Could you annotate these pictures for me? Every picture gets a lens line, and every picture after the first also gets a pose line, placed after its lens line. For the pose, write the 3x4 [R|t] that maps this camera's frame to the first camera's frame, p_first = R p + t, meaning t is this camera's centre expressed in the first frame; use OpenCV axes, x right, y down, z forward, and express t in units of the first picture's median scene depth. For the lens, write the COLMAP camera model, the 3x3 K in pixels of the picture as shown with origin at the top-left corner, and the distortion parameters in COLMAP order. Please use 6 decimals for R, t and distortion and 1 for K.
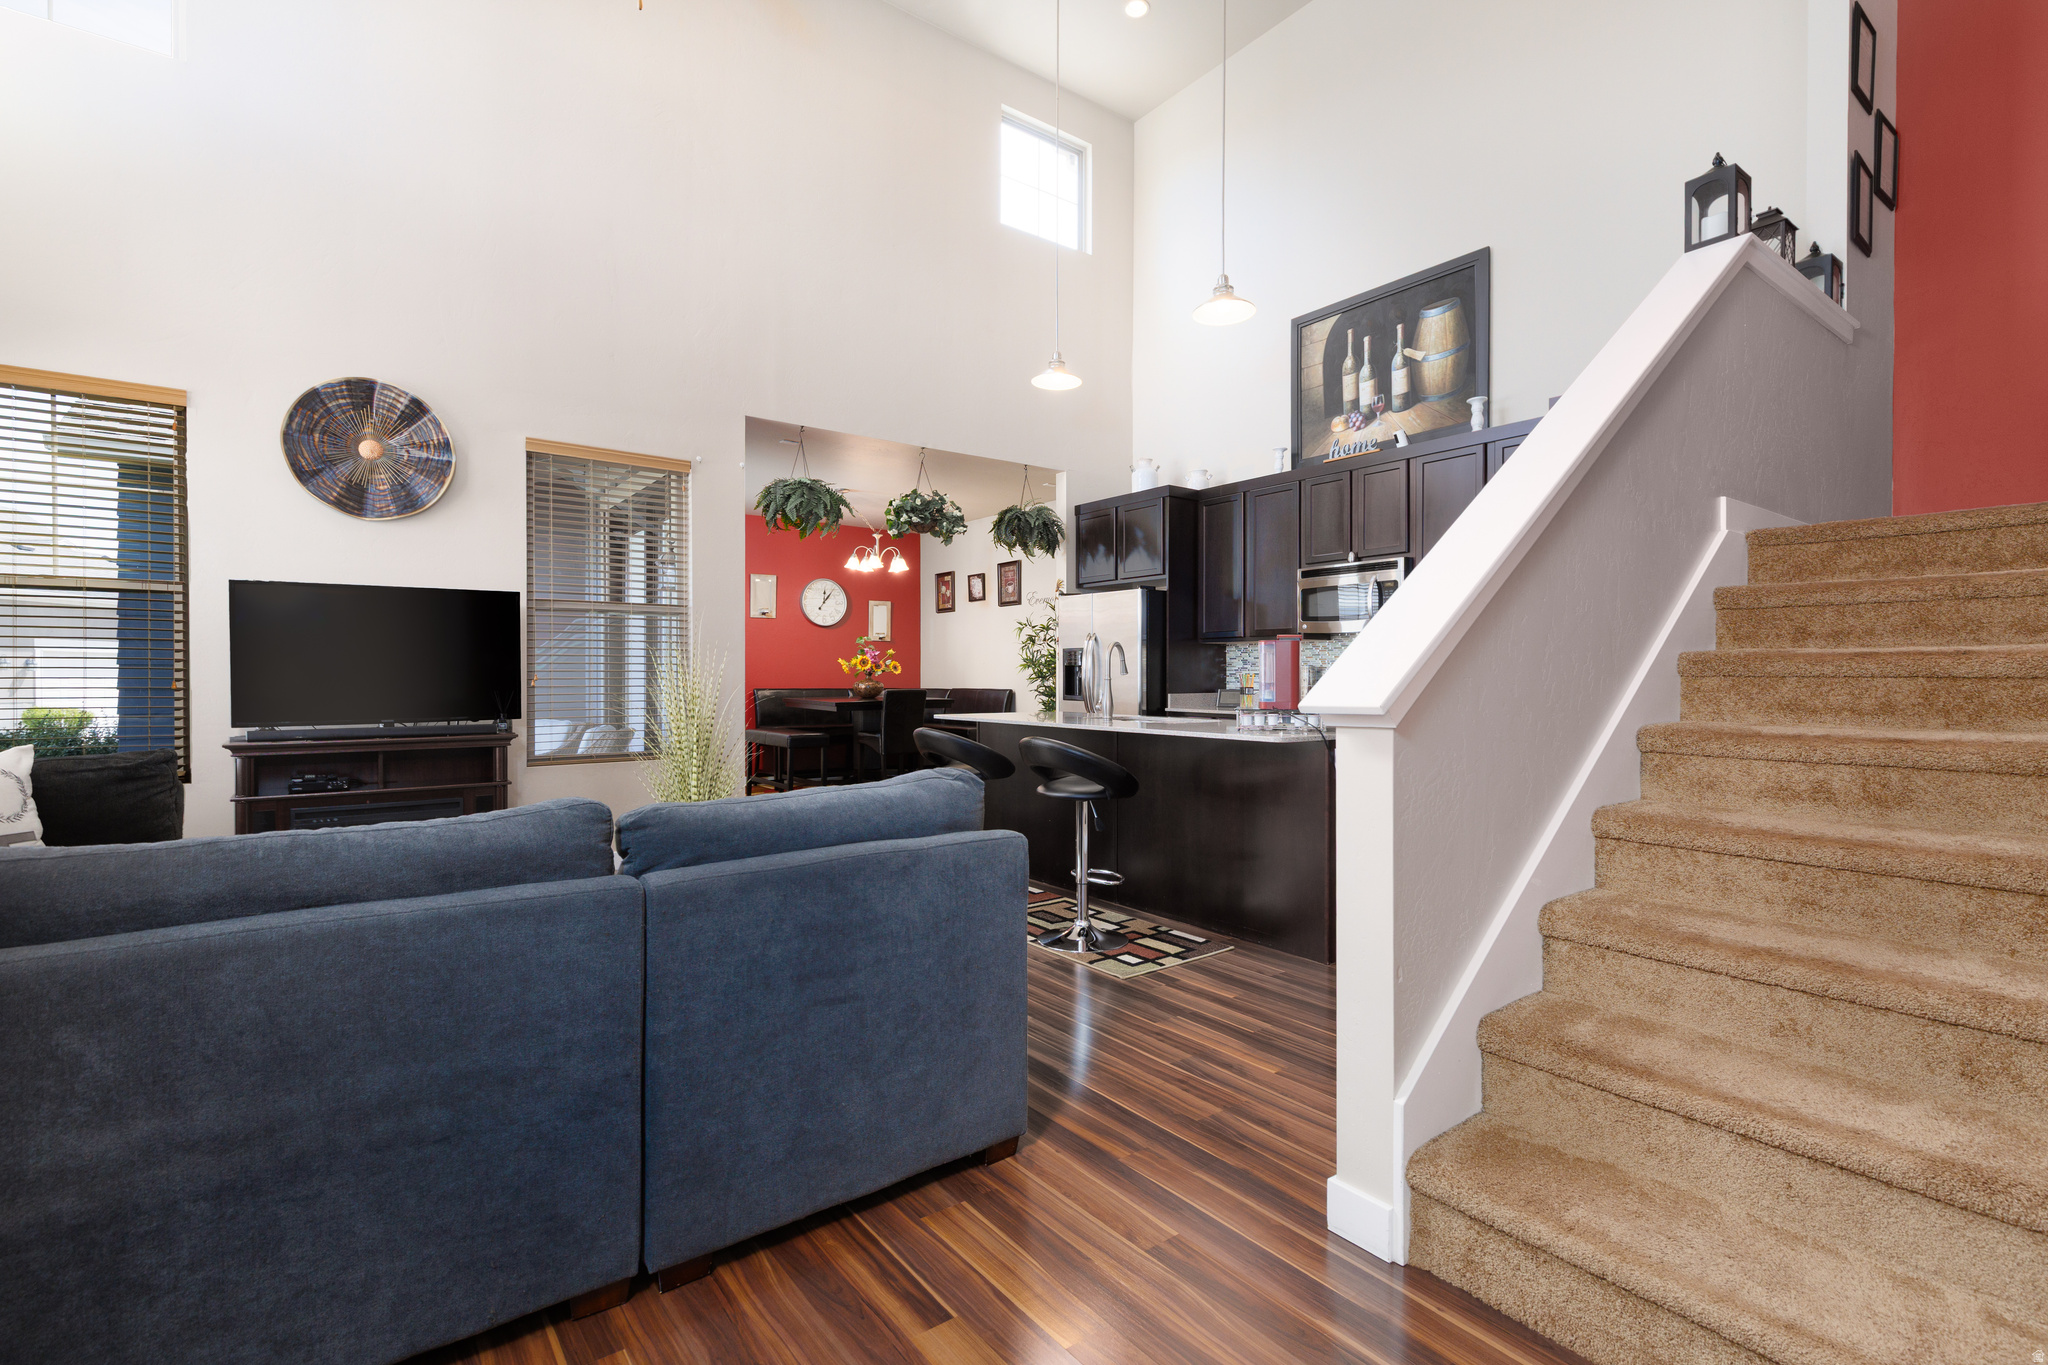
lens RADIAL K [[925.3, 0, 1013.9], [0, 925.3, 679.3], [0, 0, 1]] dist [0.009392, -0.000075]
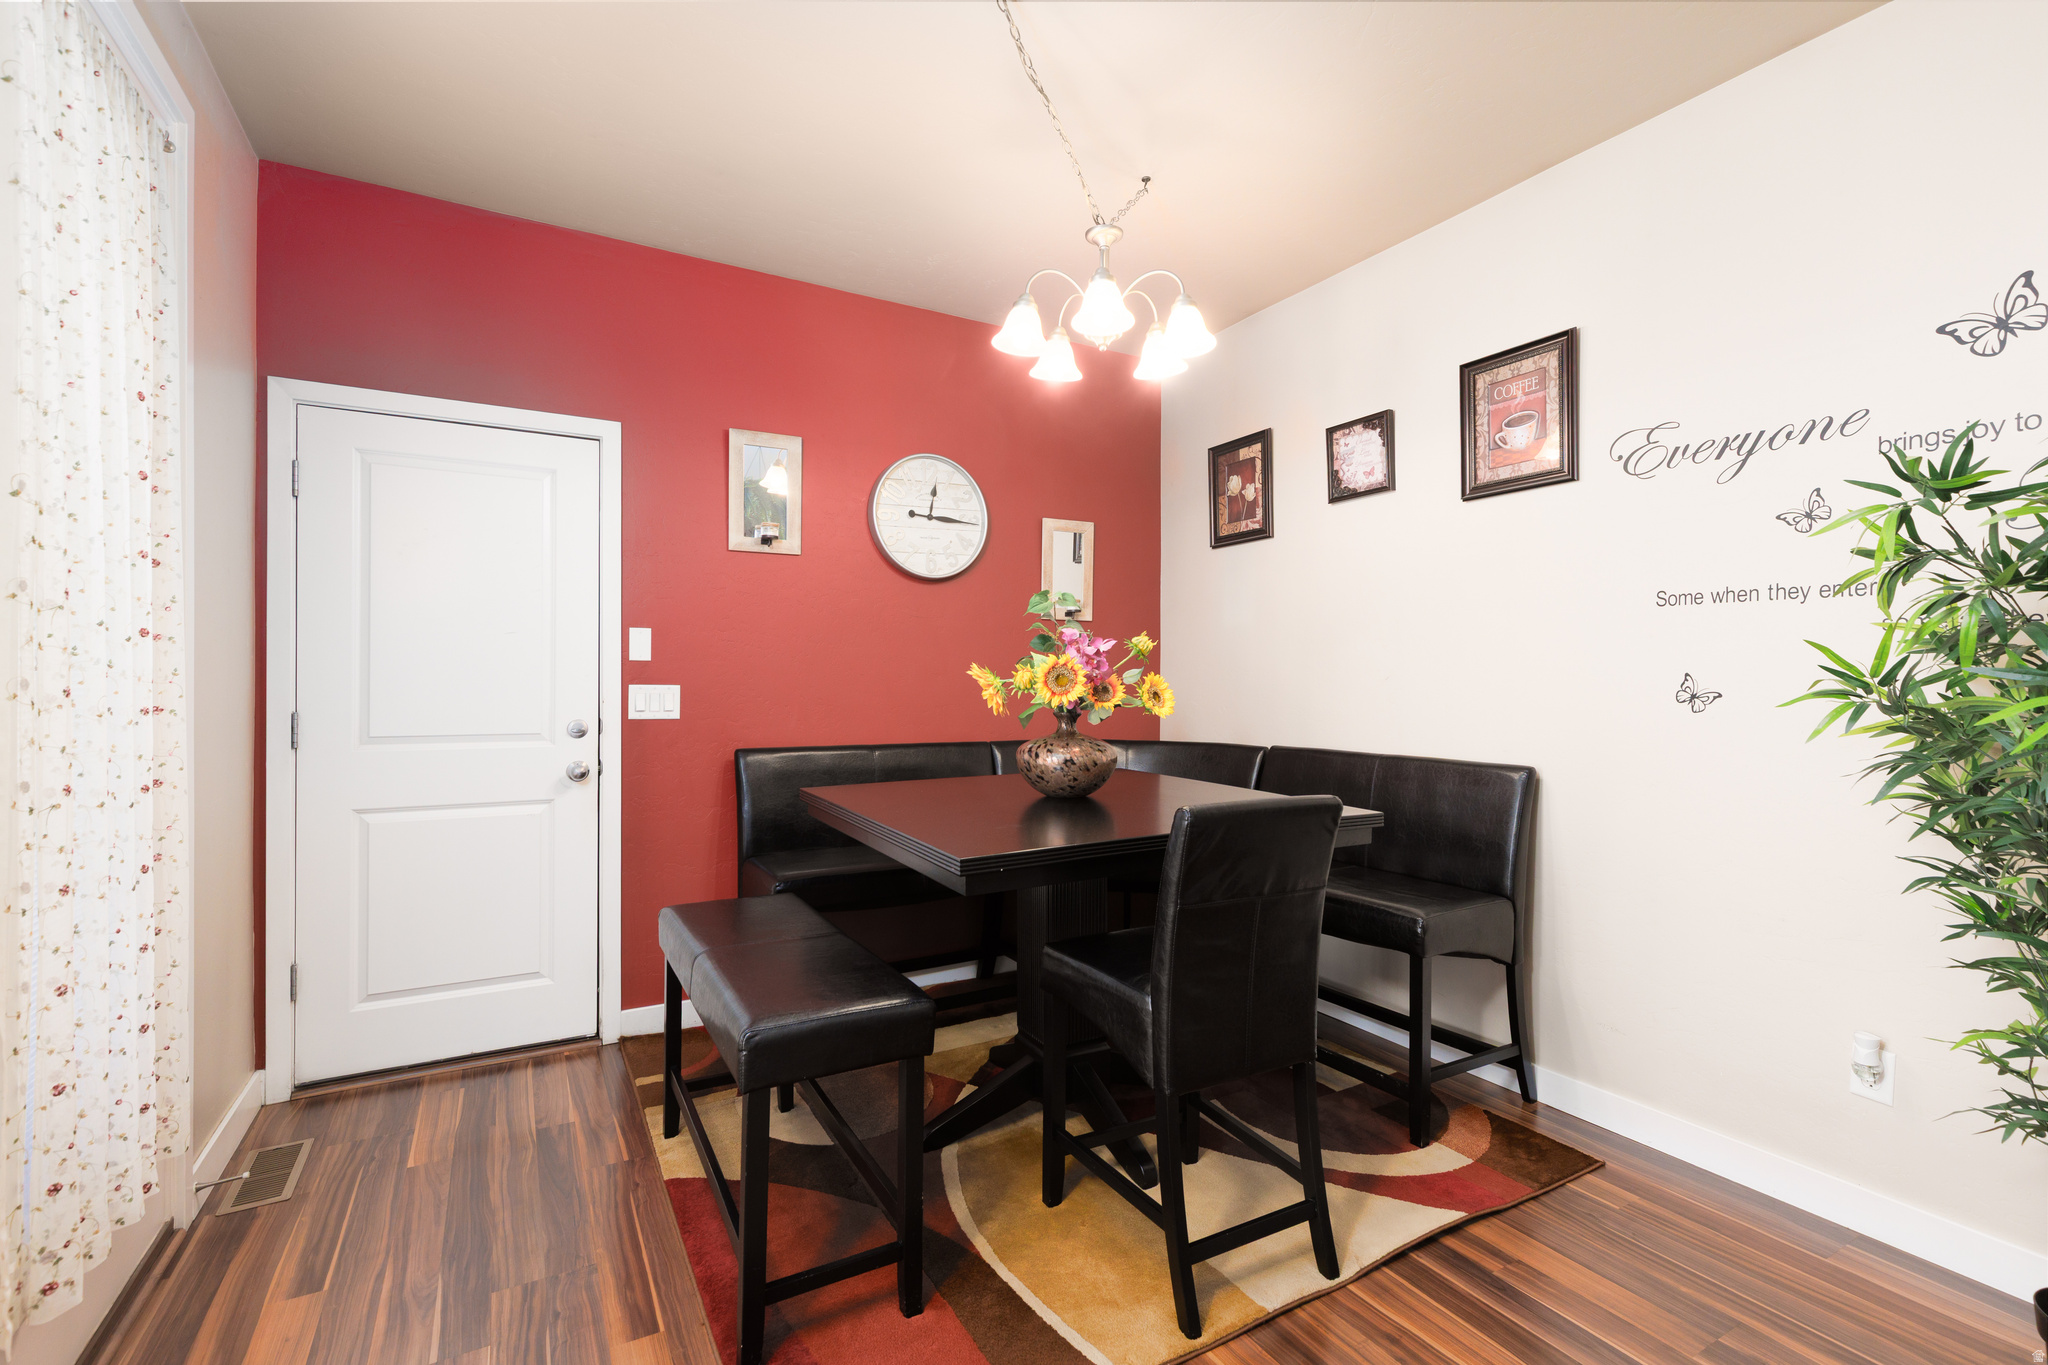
lens RADIAL K [[909.0, 0, 1030.4], [0, 909.0, 676.5], [0, 0, 1]] dist [0.007860, -0.000016]
pose [[0.993582, 0.001134, -0.113105, -0.189489], [-0.001757, 0.999984, -0.005410, -0.023843], [0.113097, 0.005574, 0.993568, 0.987136]]
